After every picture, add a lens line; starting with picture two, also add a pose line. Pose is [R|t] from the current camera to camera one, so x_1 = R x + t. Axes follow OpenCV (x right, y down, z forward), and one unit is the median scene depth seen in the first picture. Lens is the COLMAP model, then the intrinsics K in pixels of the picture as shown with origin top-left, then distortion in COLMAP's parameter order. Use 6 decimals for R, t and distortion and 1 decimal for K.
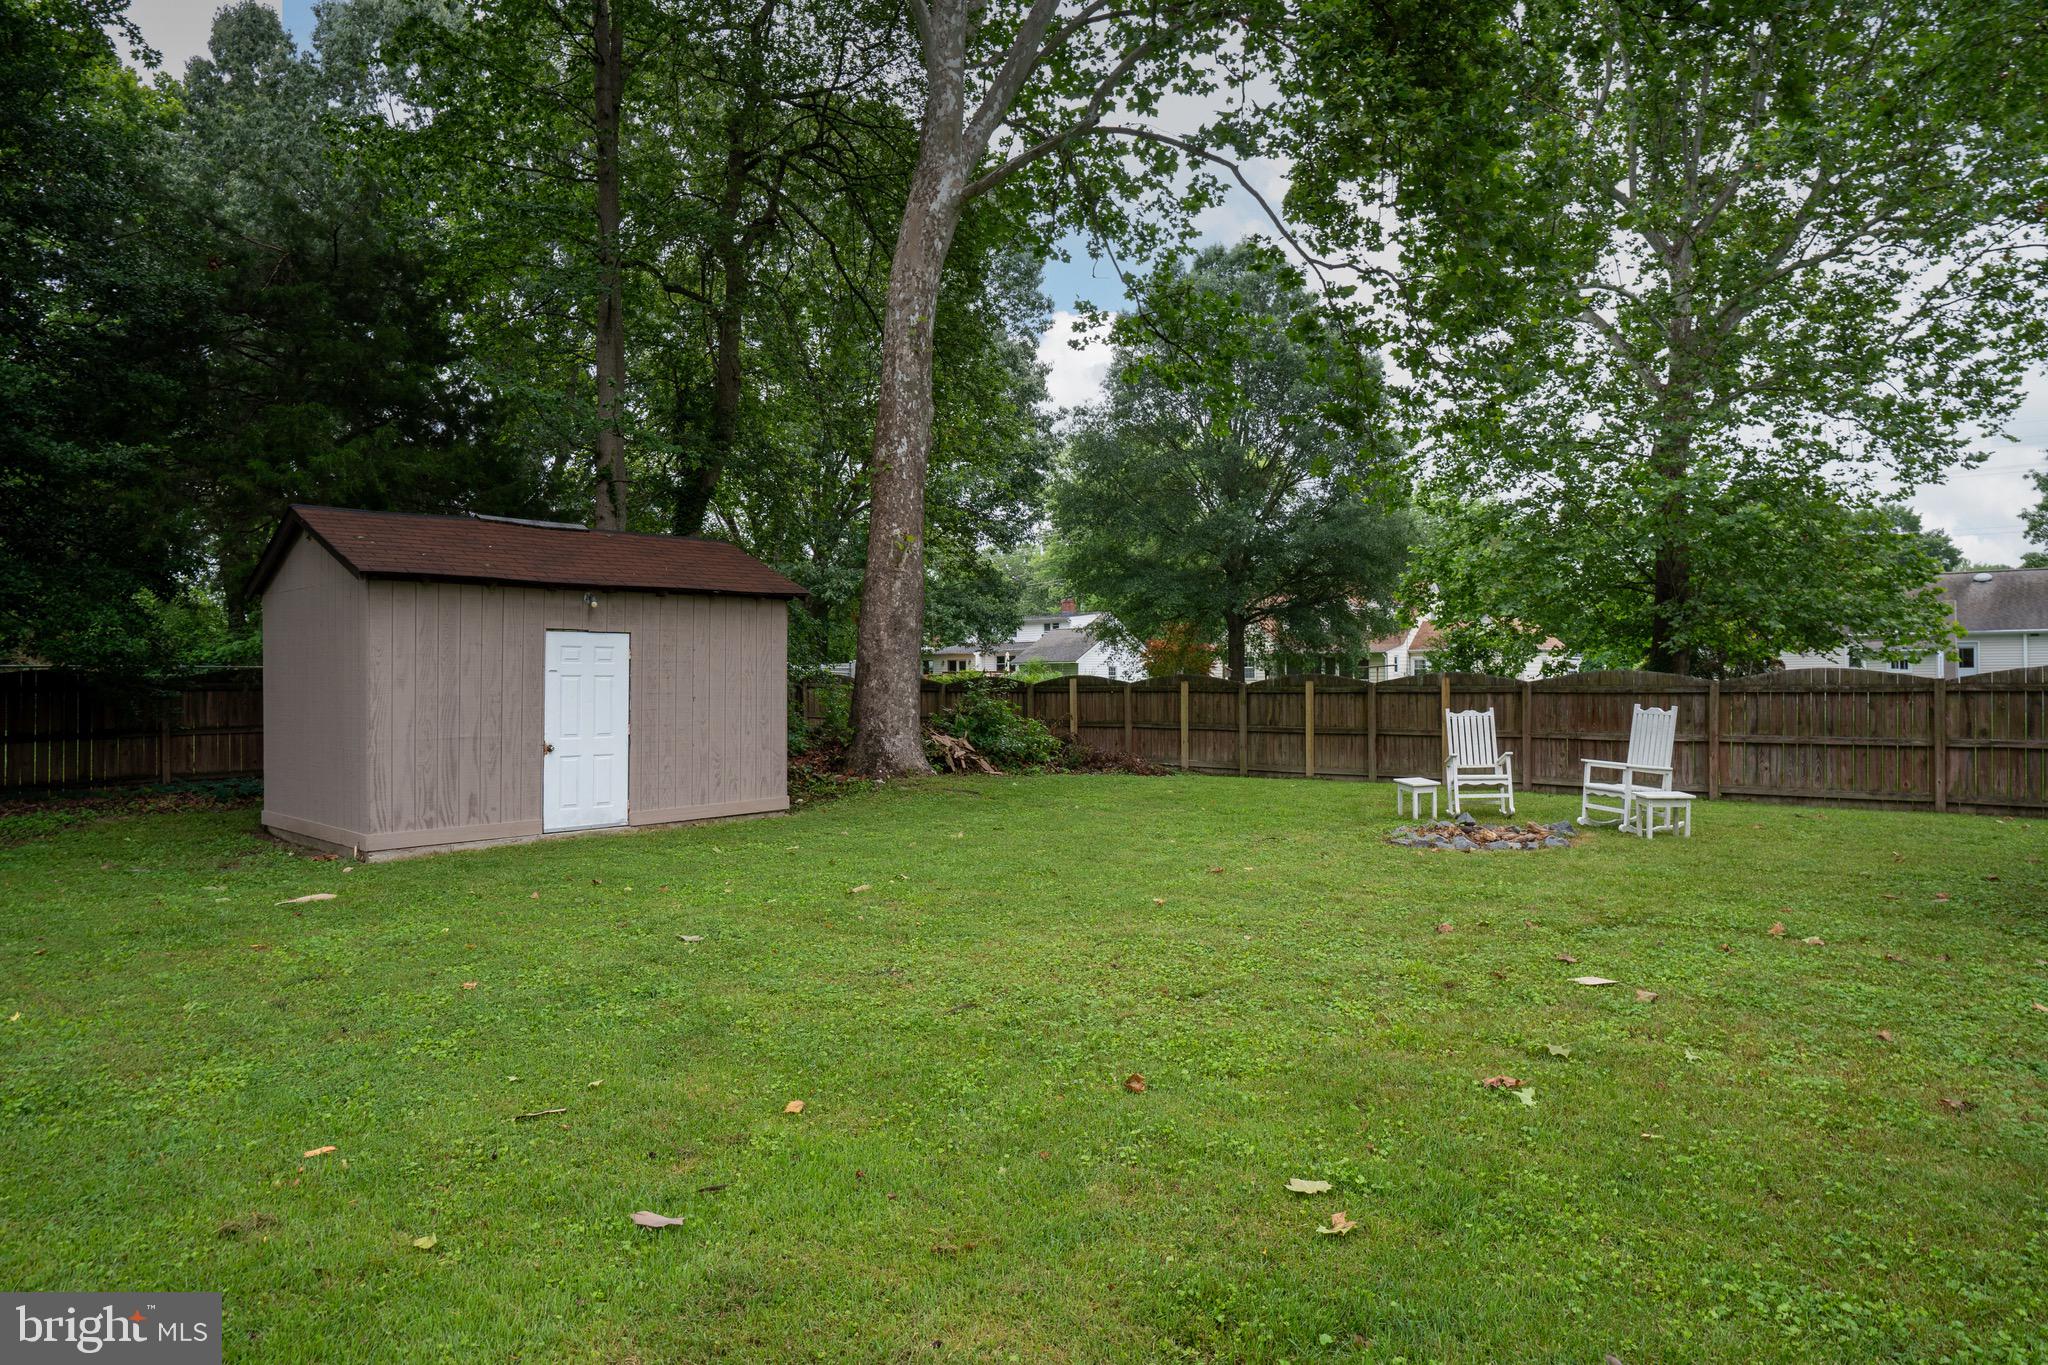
lens RADIAL K [[1250.2, 0, 1022.4], [0, 1250.2, 683.8], [0, 0, 1]] dist [-0.003474, 0.000118]
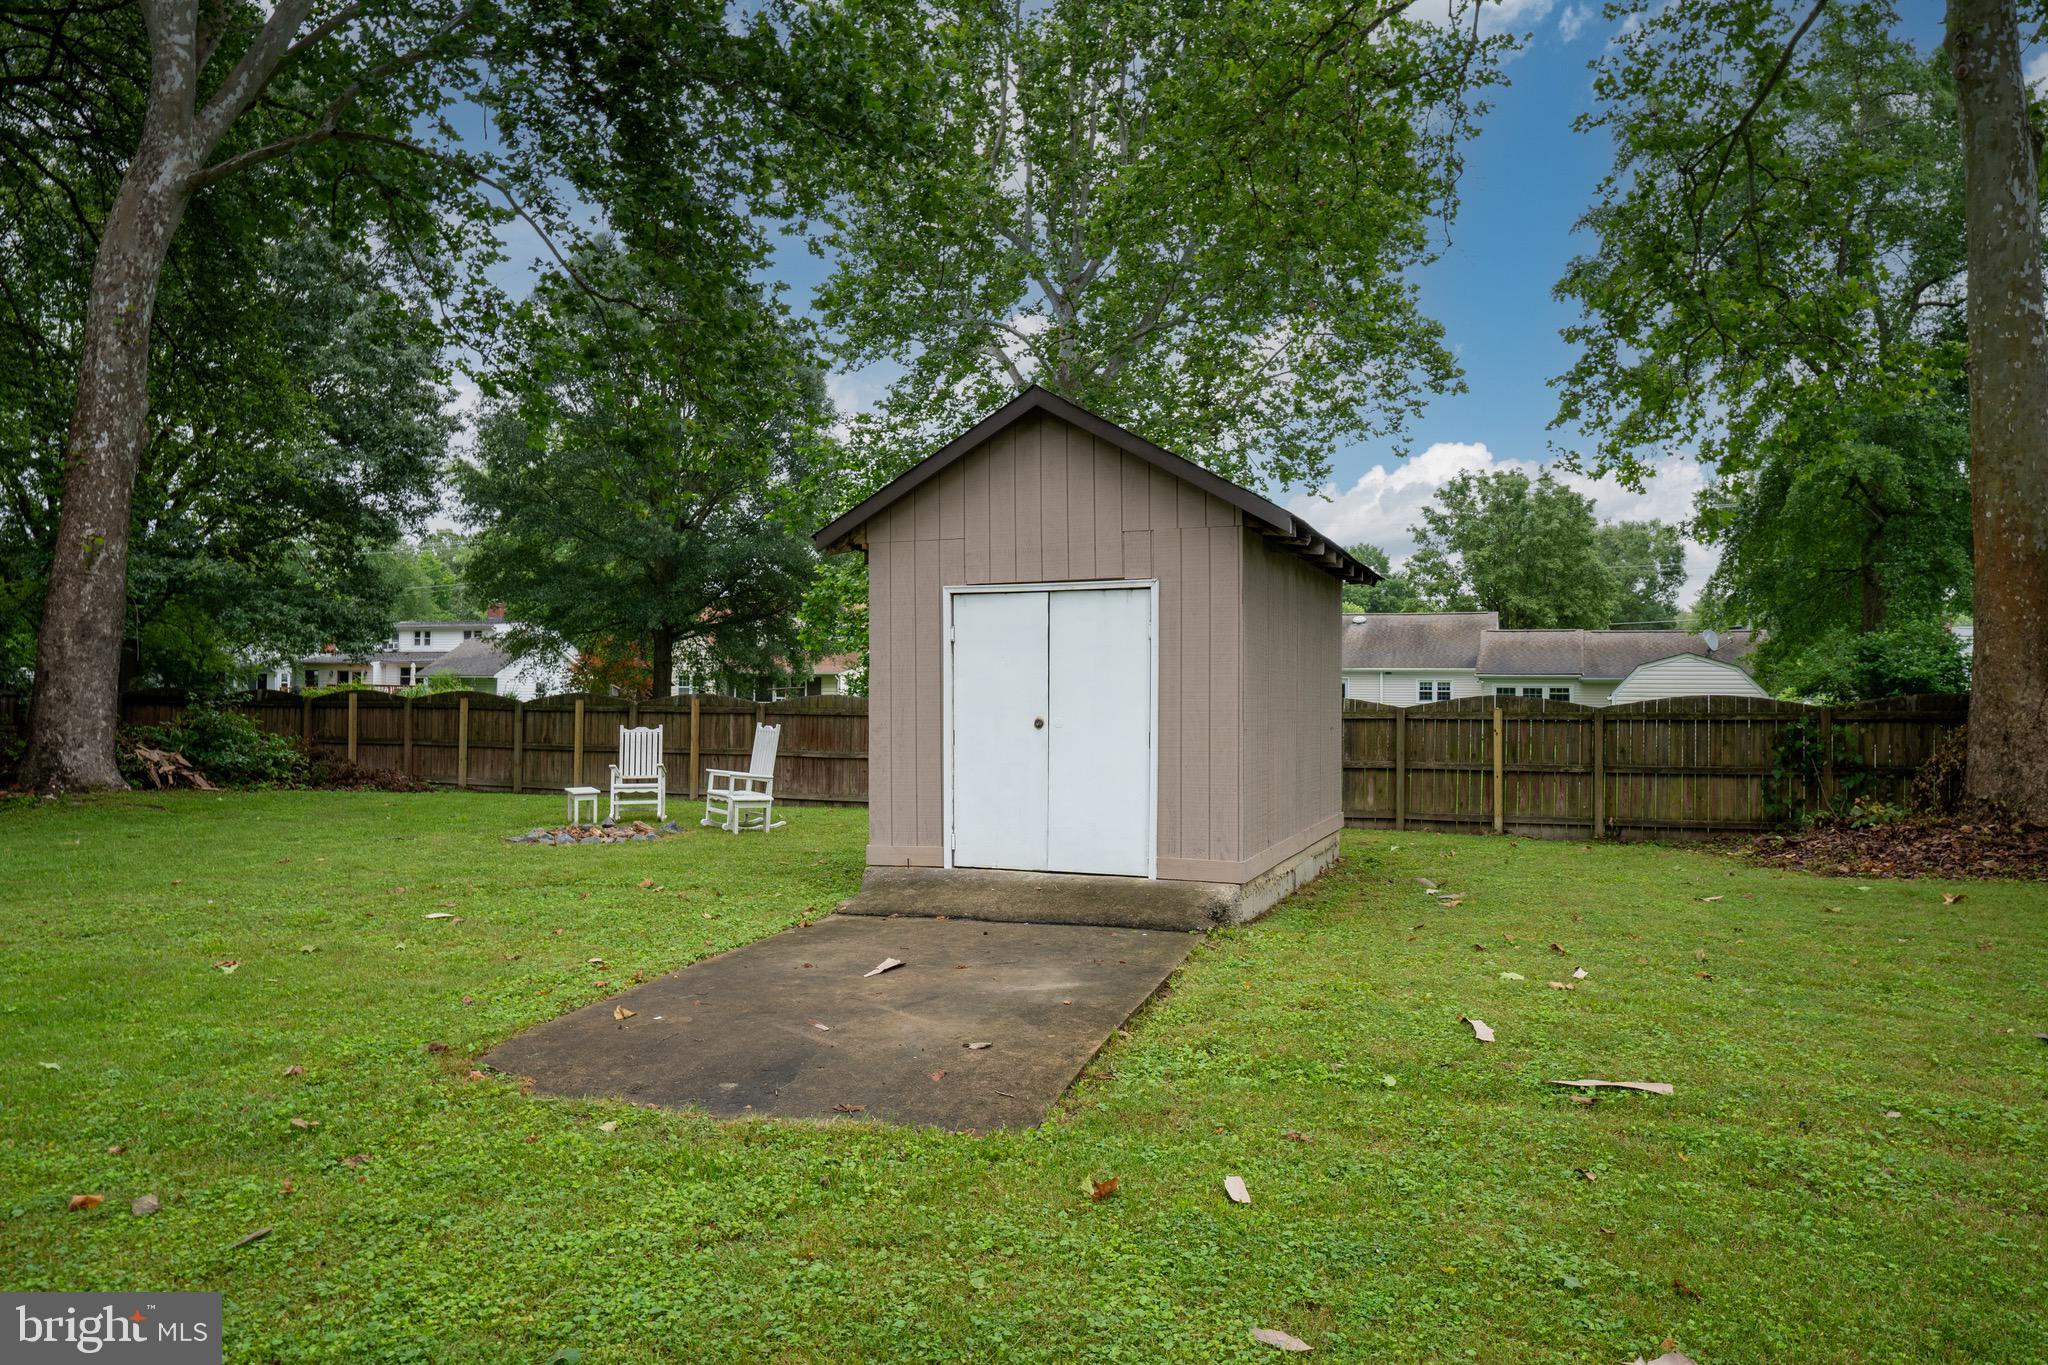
lens RADIAL K [[1435.1, 0, 1025.5], [0, 1435.1, 686.7], [0, 0, 1]] dist [0.027901, 0.005143]
pose [[0.941799, 0.022725, 0.335407, 0.189392], [-0.018210, 0.999696, -0.016599, -0.000030], [-0.335682, 0.009525, 0.941927, -0.252229]]
